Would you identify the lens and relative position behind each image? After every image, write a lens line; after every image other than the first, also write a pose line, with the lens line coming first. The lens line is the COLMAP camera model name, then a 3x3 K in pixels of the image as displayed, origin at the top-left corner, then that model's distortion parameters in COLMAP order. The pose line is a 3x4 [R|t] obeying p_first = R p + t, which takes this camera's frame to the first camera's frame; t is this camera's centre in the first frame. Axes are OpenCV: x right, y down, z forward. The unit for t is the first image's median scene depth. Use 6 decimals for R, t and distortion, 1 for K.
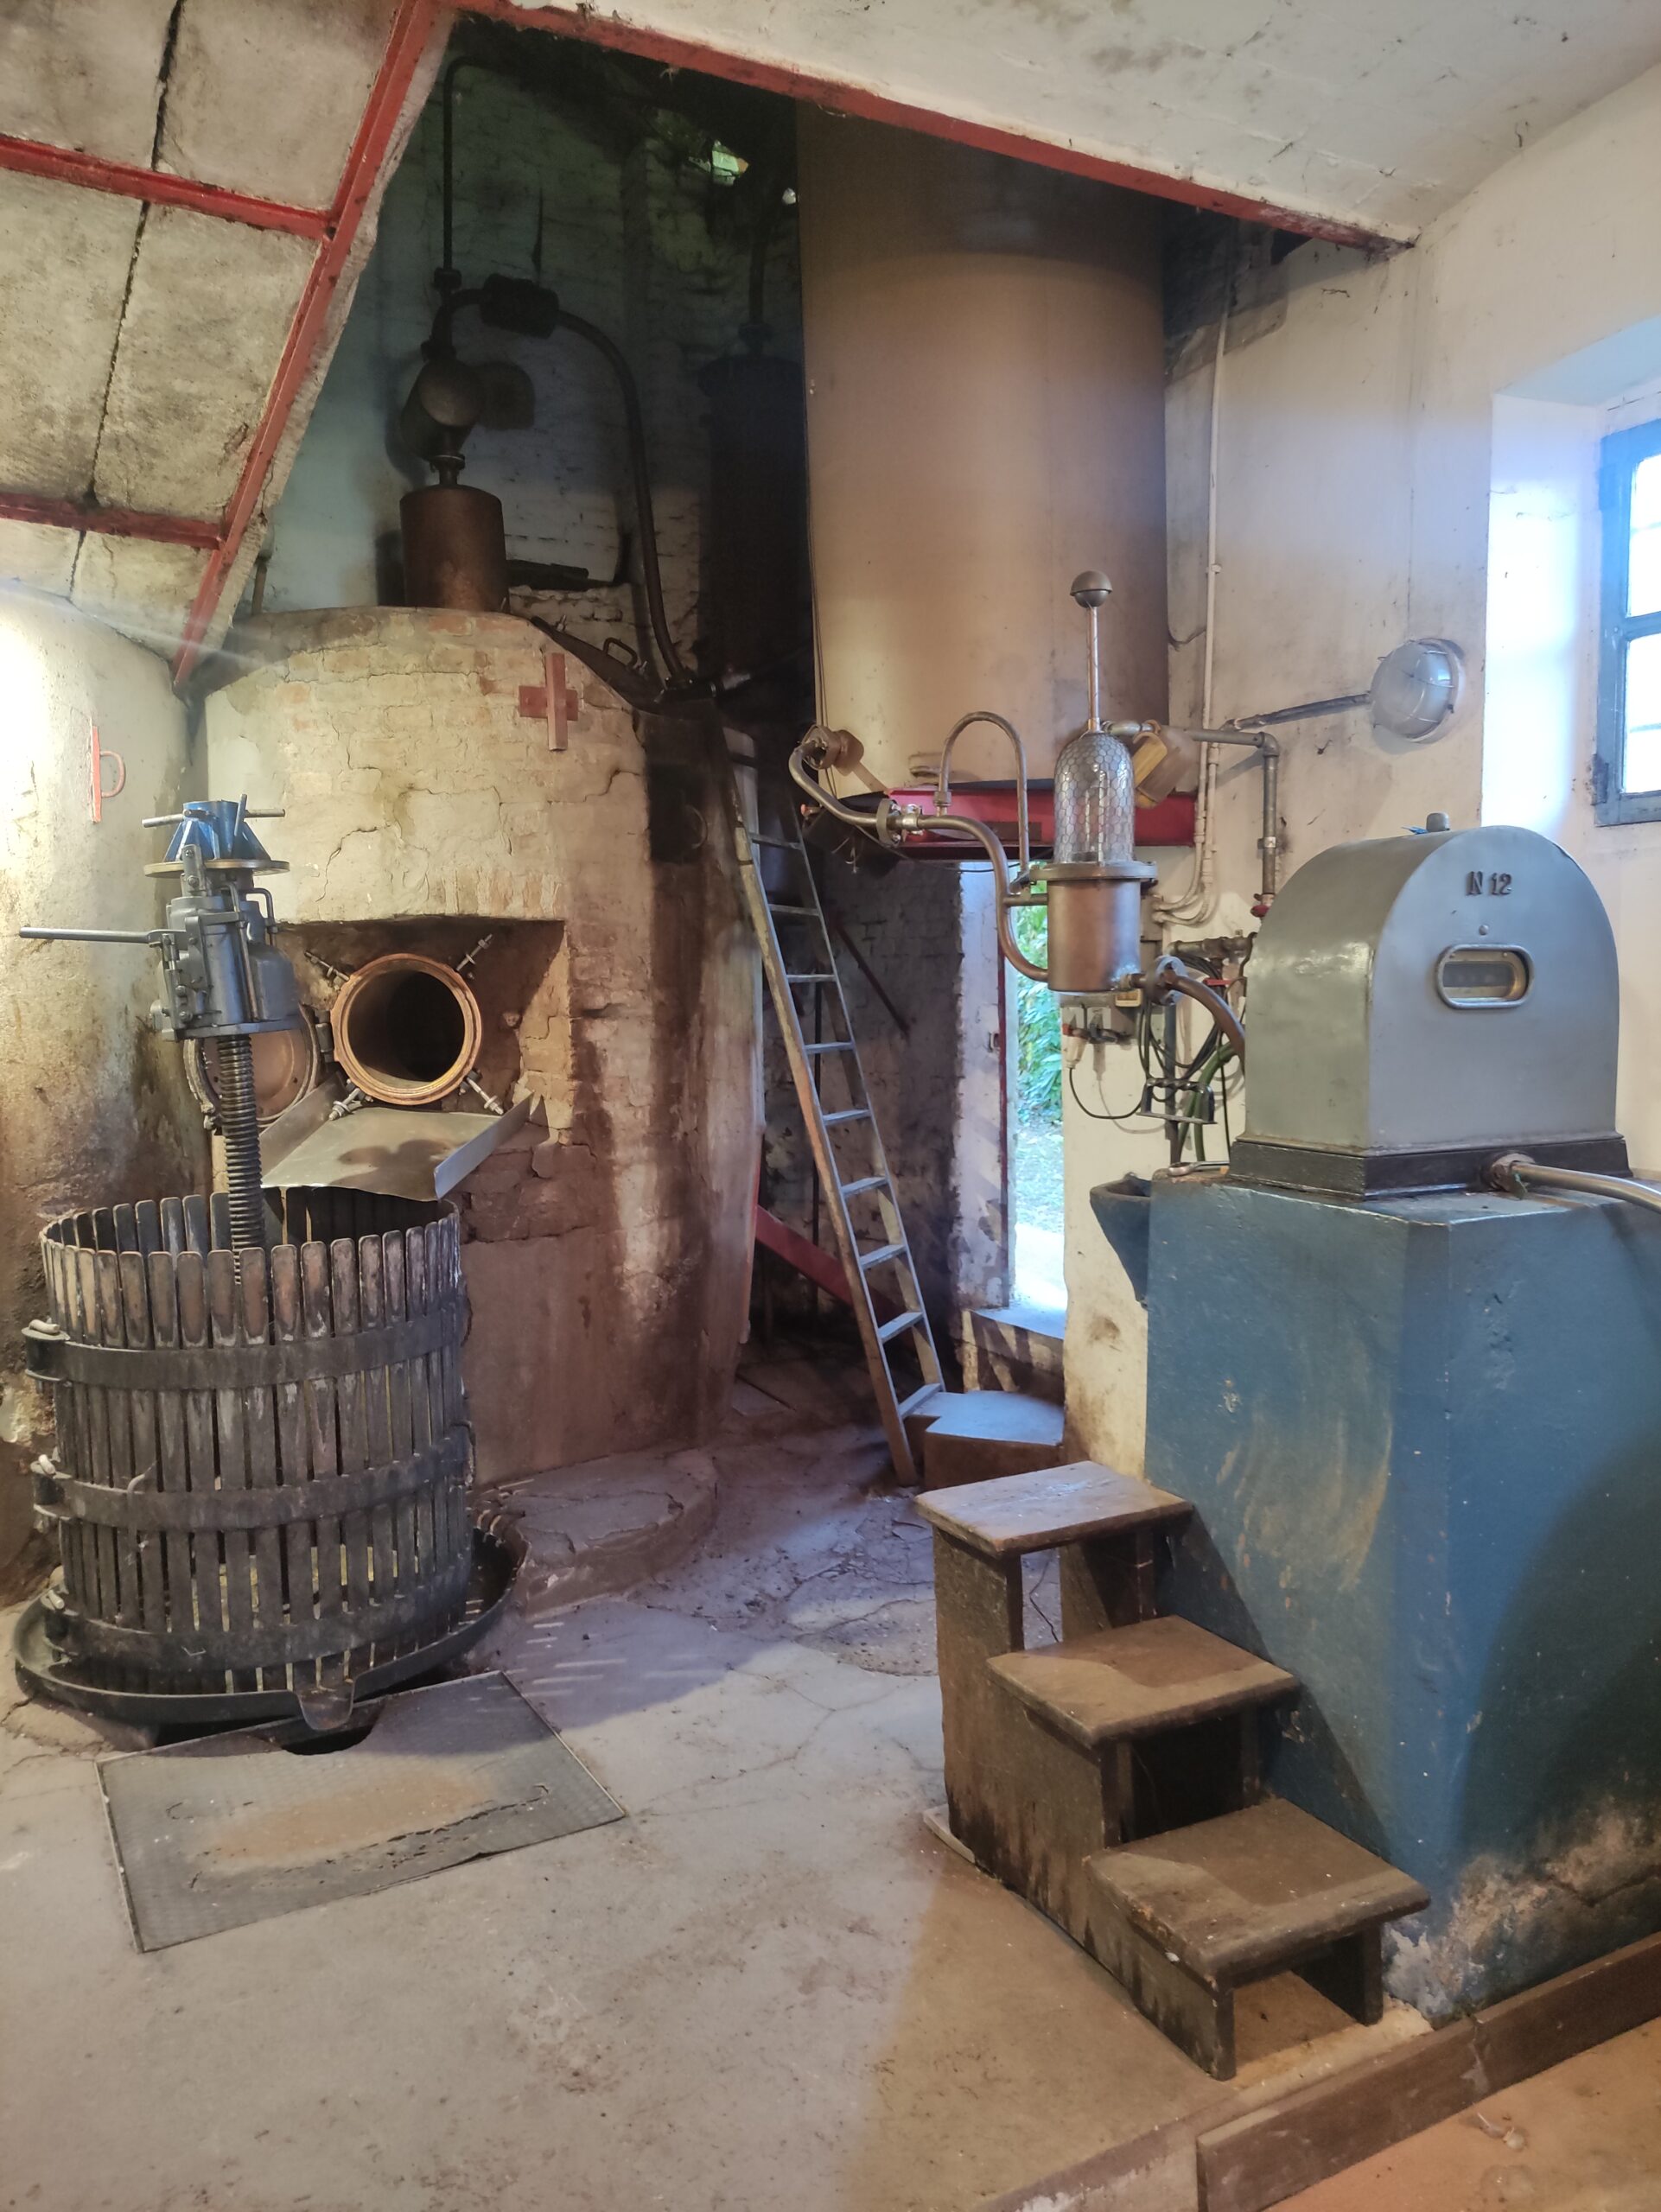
lens RADIAL K [[1630.7, 0, 835.4], [0, 1630.7, 1096.0], [0, 0, 1]] dist [0.070824, -0.085404]
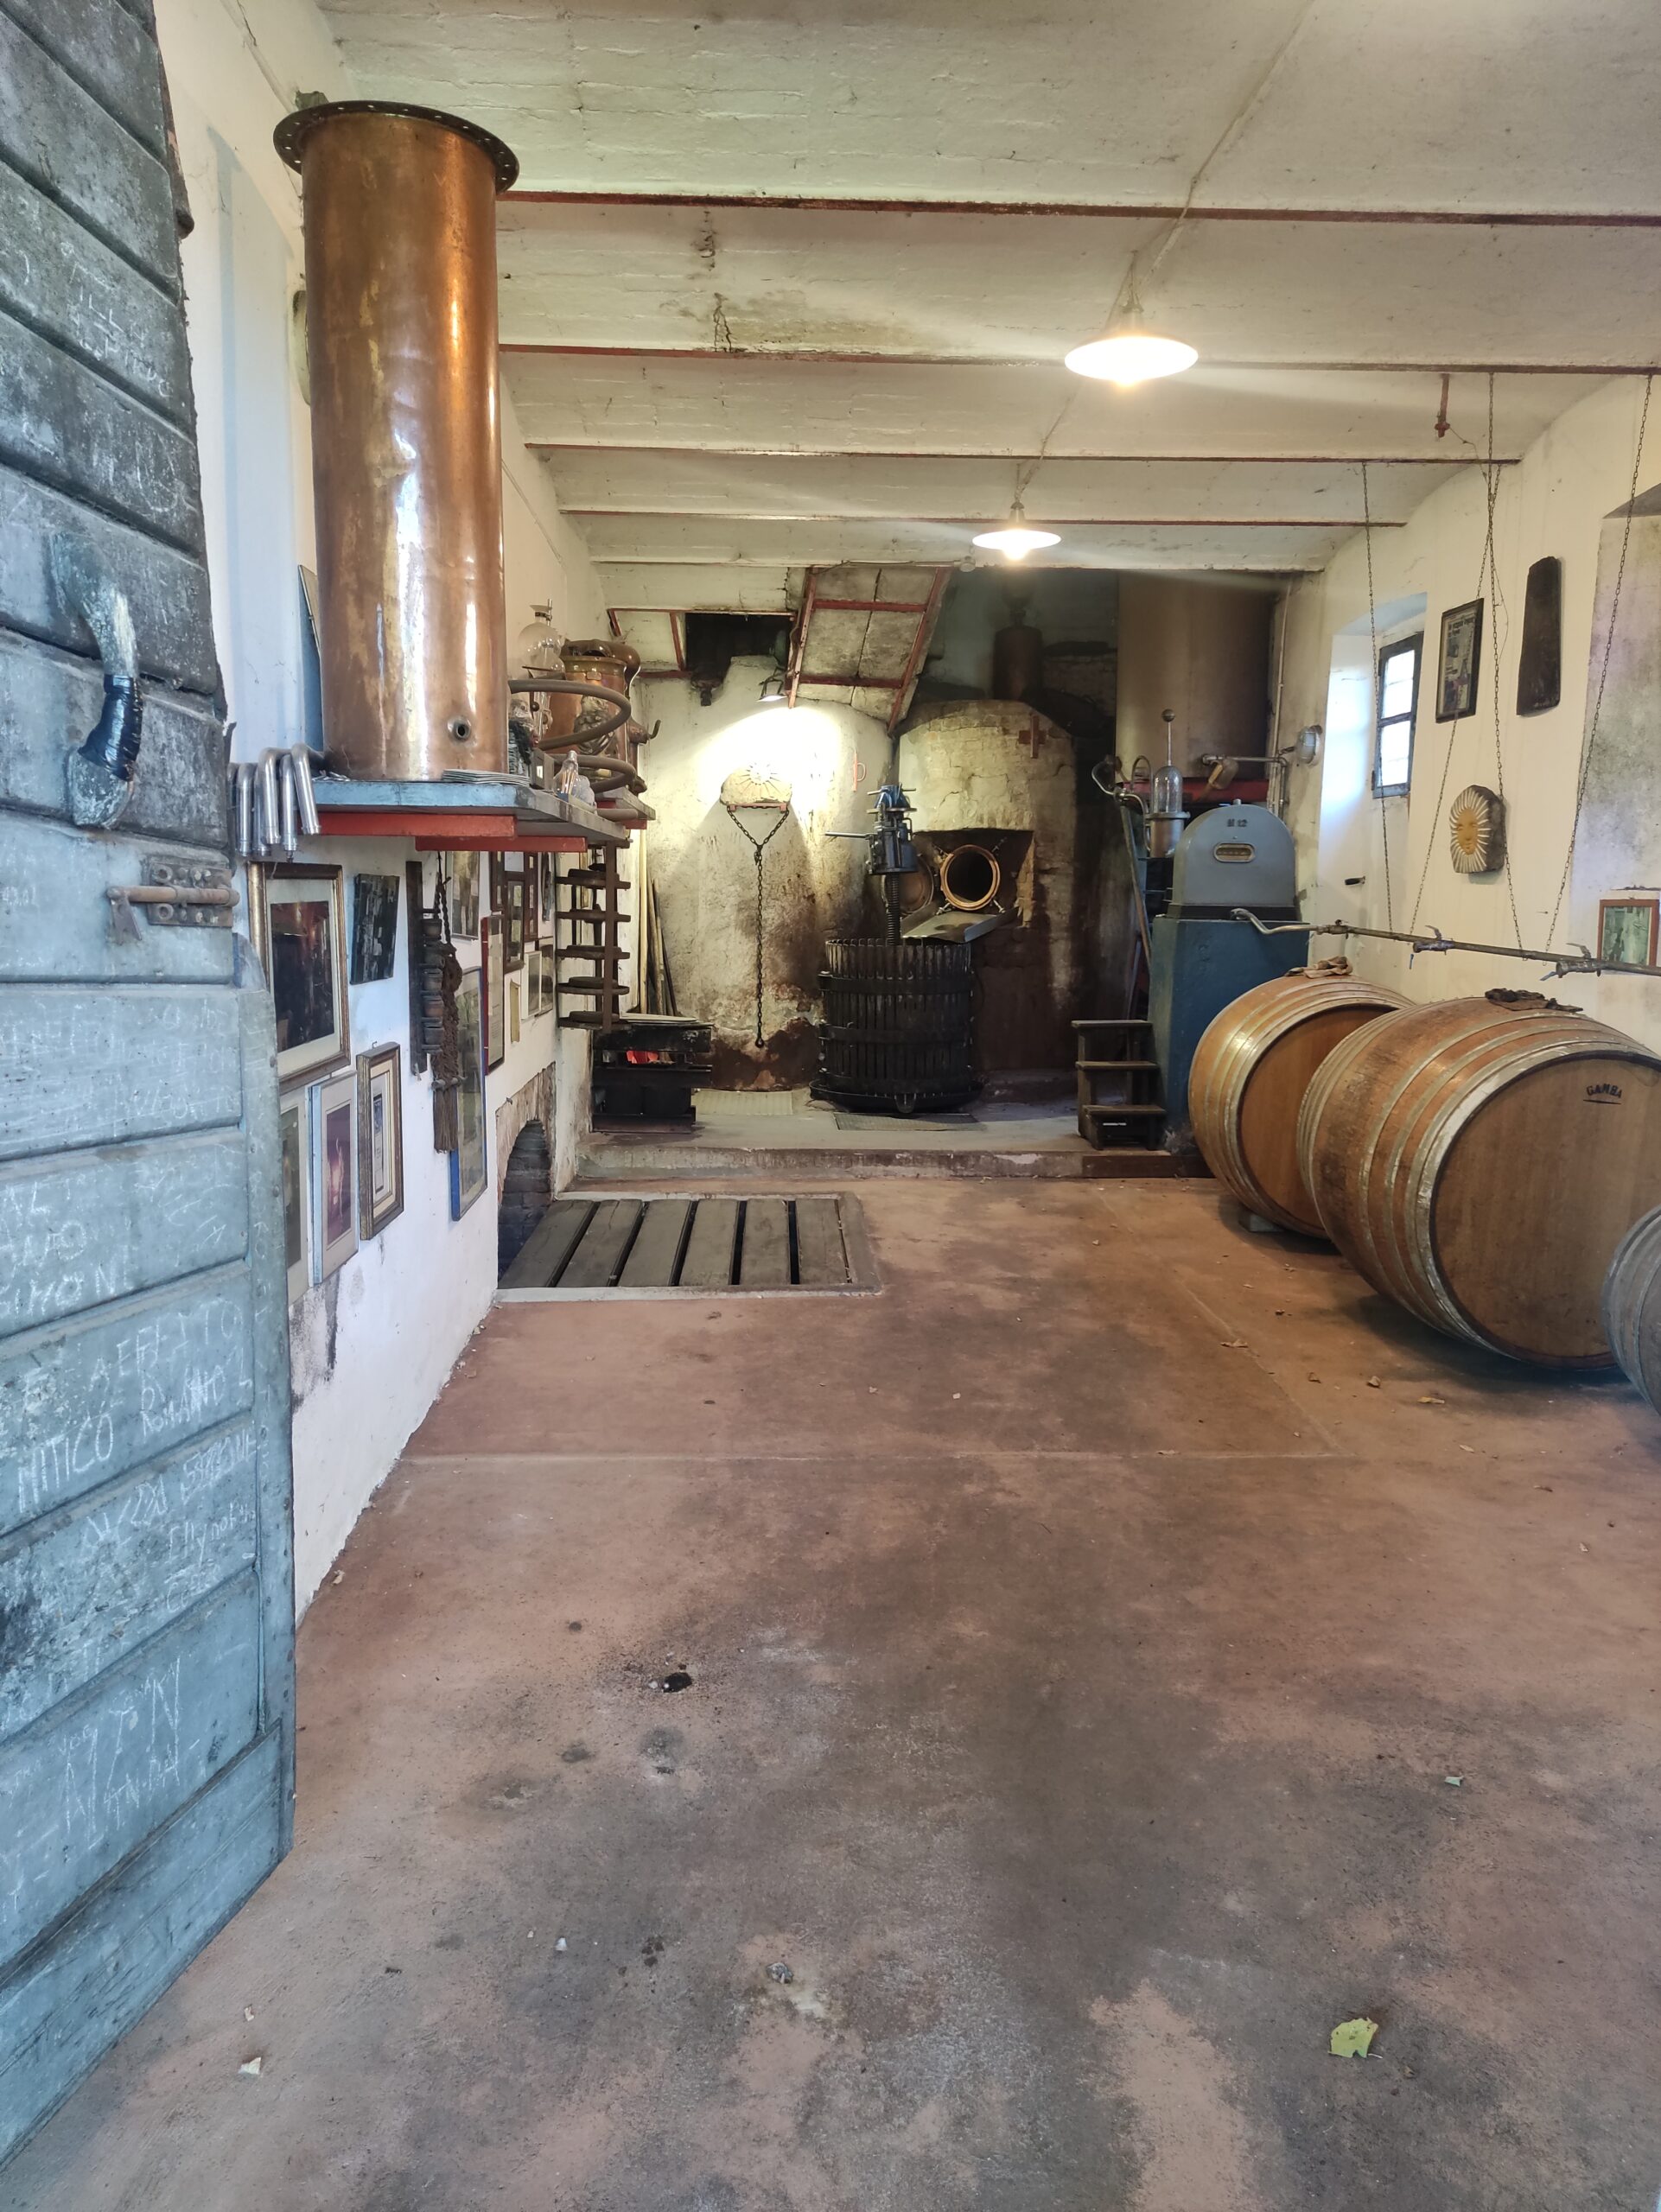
lens RADIAL K [[1630.7, 0, 835.4], [0, 1630.7, 1096.0], [0, 0, 1]] dist [0.070824, -0.085404]
pose [[0.898168, 0.081688, -0.431997, 0.649092], [-0.057201, 0.995948, 0.069399, 0.129261], [0.435916, -0.037621, 0.899201, -1.291126]]
